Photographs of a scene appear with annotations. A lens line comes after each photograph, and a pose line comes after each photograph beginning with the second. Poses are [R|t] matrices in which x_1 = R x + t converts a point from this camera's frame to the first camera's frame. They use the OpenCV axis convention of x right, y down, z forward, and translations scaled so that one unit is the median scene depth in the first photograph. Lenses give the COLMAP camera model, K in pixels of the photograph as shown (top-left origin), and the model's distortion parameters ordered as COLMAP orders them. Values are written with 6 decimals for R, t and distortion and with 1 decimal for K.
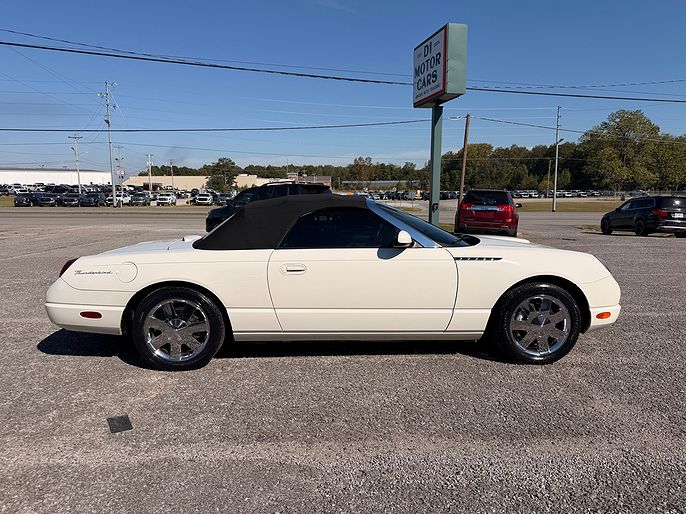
lens RADIAL K [[496.1, 0, 343.0], [0, 496.1, 257.0], [0, 0, 1]] dist [0.006004, 0.002008]
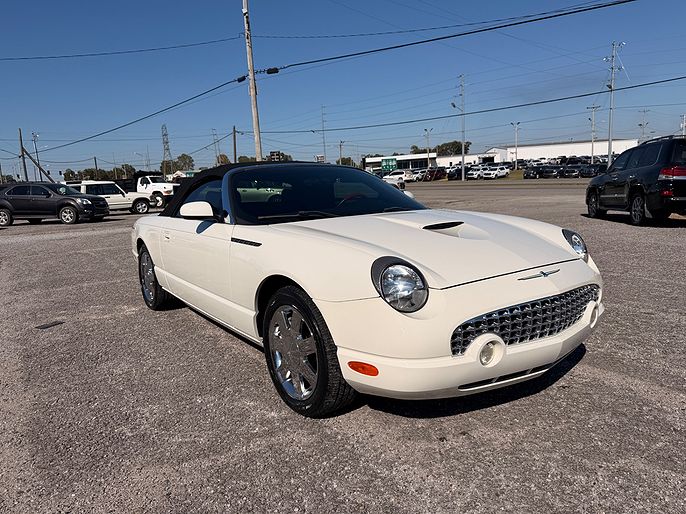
lens RADIAL K [[507.8, 0, 340.6], [0, 507.8, 241.9], [0, 0, 1]] dist [-0.005959, -0.001864]
pose [[0.520221, 0.088732, -0.849410, 0.094688], [-0.067343, 0.995753, 0.062775, -0.005210], [0.851372, 0.024544, 0.523987, 0.067306]]
